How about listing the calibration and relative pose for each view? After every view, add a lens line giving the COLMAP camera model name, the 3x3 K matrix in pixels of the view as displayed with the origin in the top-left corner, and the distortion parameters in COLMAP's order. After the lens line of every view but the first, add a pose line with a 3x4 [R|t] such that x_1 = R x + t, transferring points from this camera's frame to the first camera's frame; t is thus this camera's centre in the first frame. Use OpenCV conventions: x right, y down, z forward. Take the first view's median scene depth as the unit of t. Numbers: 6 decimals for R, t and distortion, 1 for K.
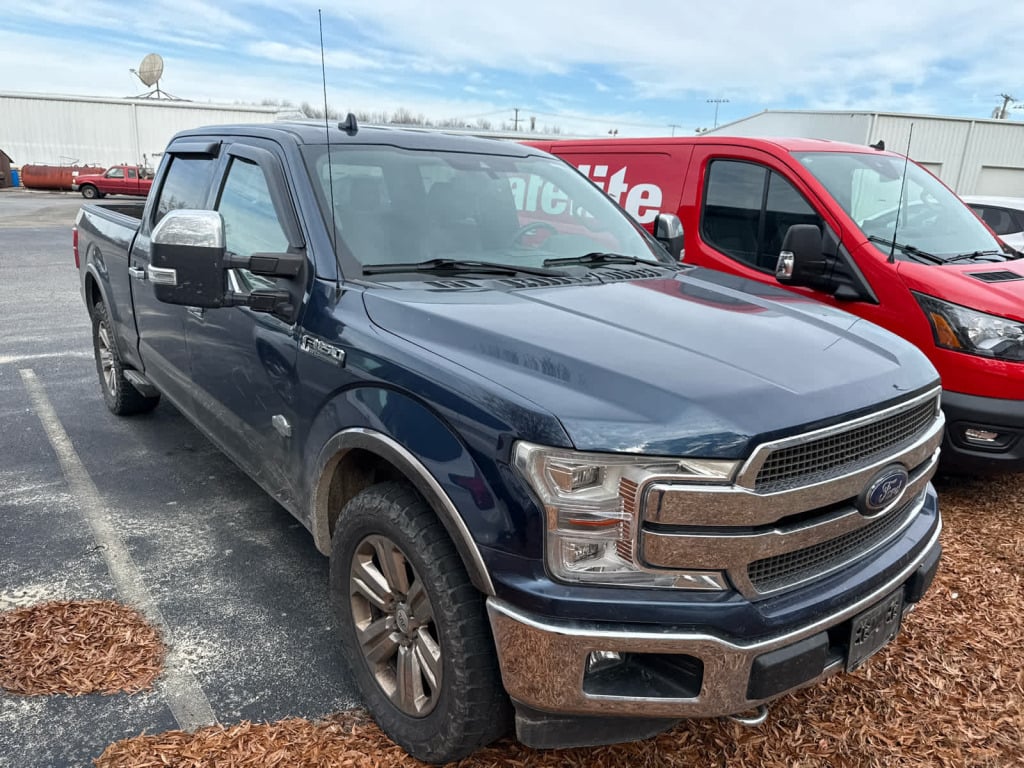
lens RADIAL K [[721.7, 0, 496.9], [0, 721.7, 390.0], [0, 0, 1]] dist [0.004405, -0.008963]
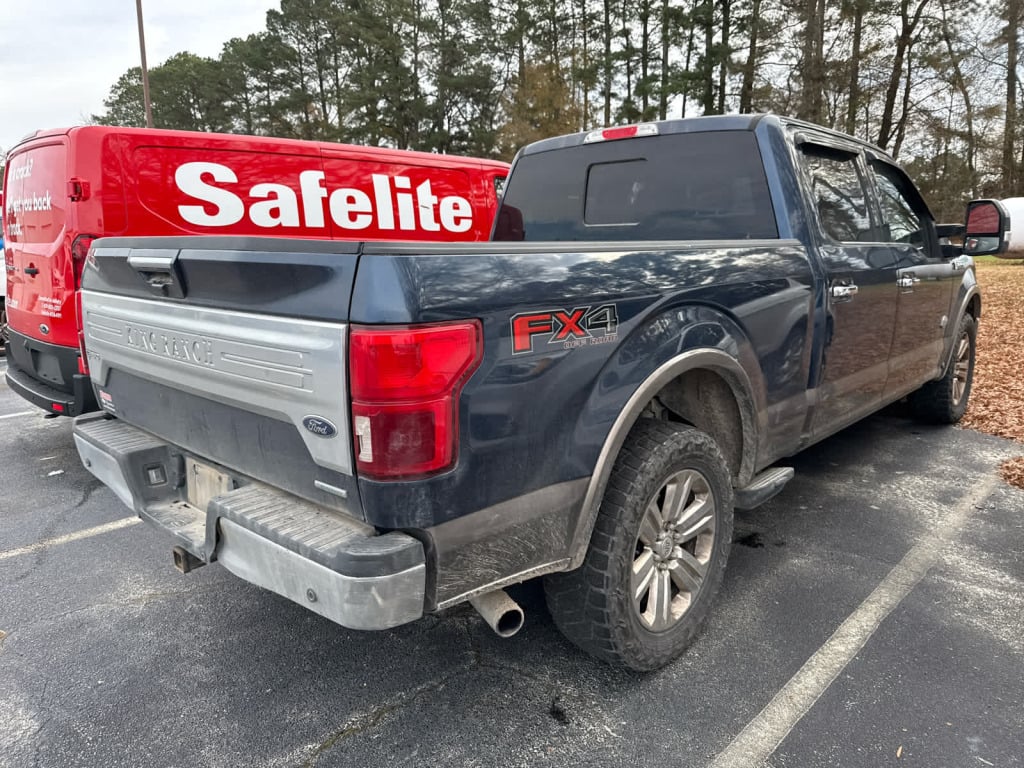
lens RADIAL K [[726.1, 0, 512.0], [0, 726.1, 384.0], [0, 0, 1]] dist [0.008027, -0.013390]
pose [[-0.188954, -0.230160, 0.954632, -1.931499], [0.268883, 0.922865, 0.275722, -0.622108], [-0.944457, 0.308783, -0.112493, 2.310779]]
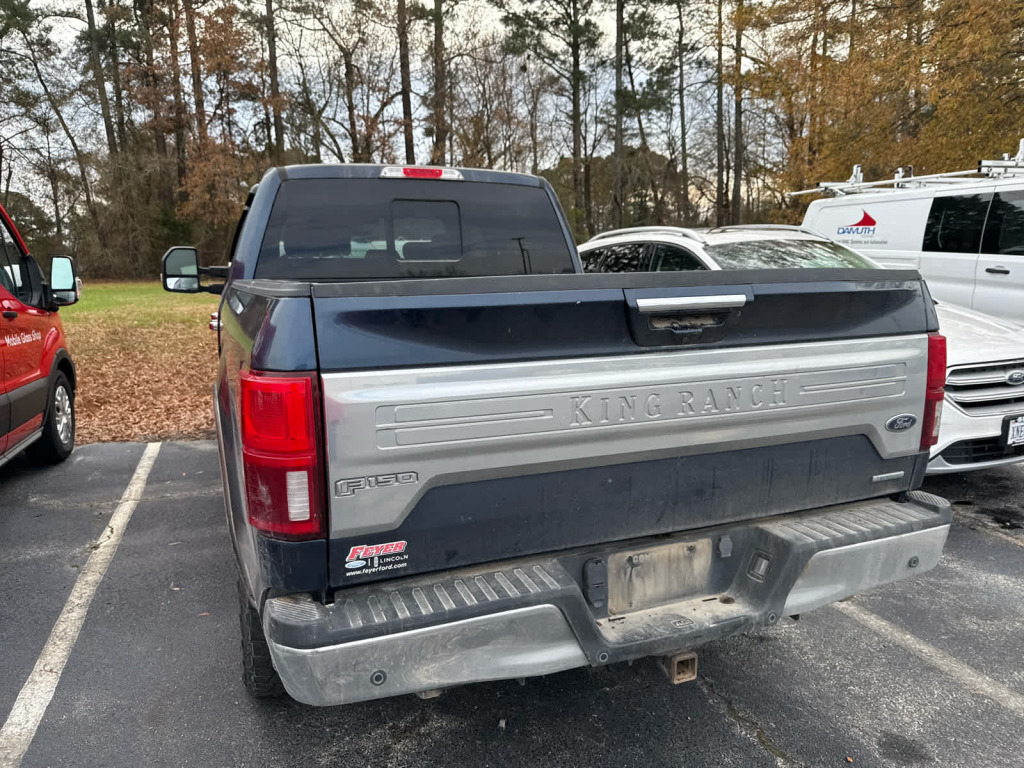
lens RADIAL K [[726.1, 0, 512.0], [0, 726.1, 384.0], [0, 0, 1]] dist [0.008027, -0.013390]
pose [[-0.965089, -0.064439, 0.253871, -1.080154], [0.050934, 0.904588, 0.423232, -0.847161], [-0.256921, 0.421387, -0.869726, 3.186214]]
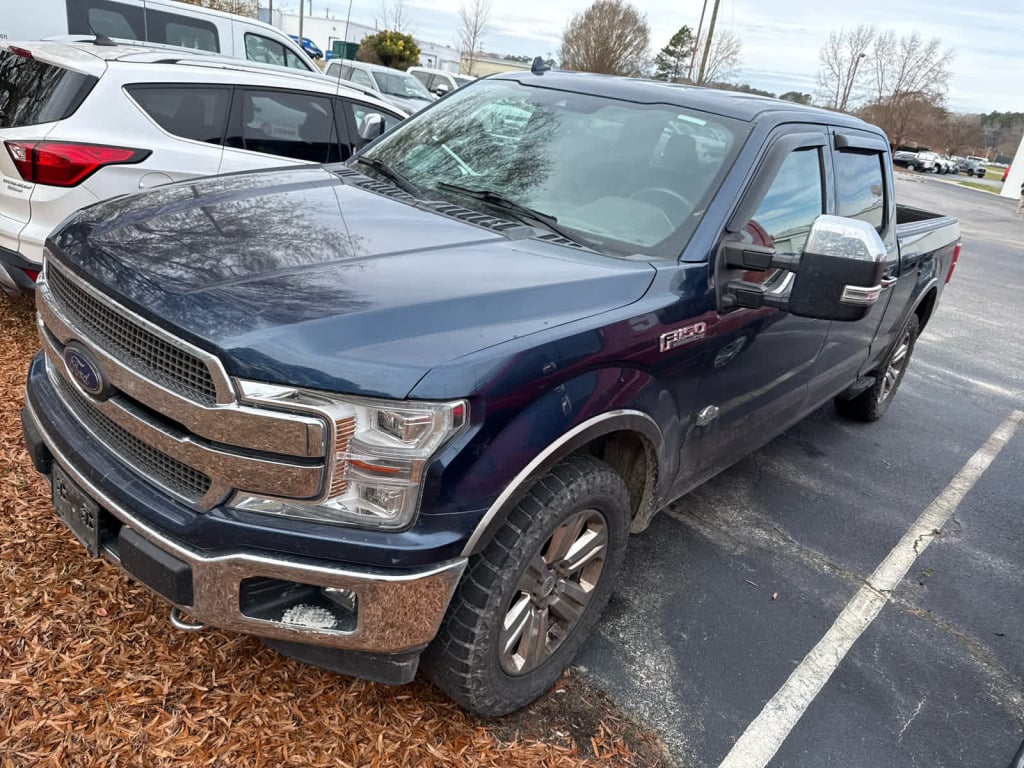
lens RADIAL K [[720.0, 0, 514.0], [0, 720.0, 380.1], [0, 0, 1]] dist [0.006284, -0.012418]
pose [[0.214619, 0.359515, -0.908123, 1.147771], [-0.409554, 0.877223, 0.250491, -0.244116], [0.886681, 0.318165, 0.335510, 0.884938]]
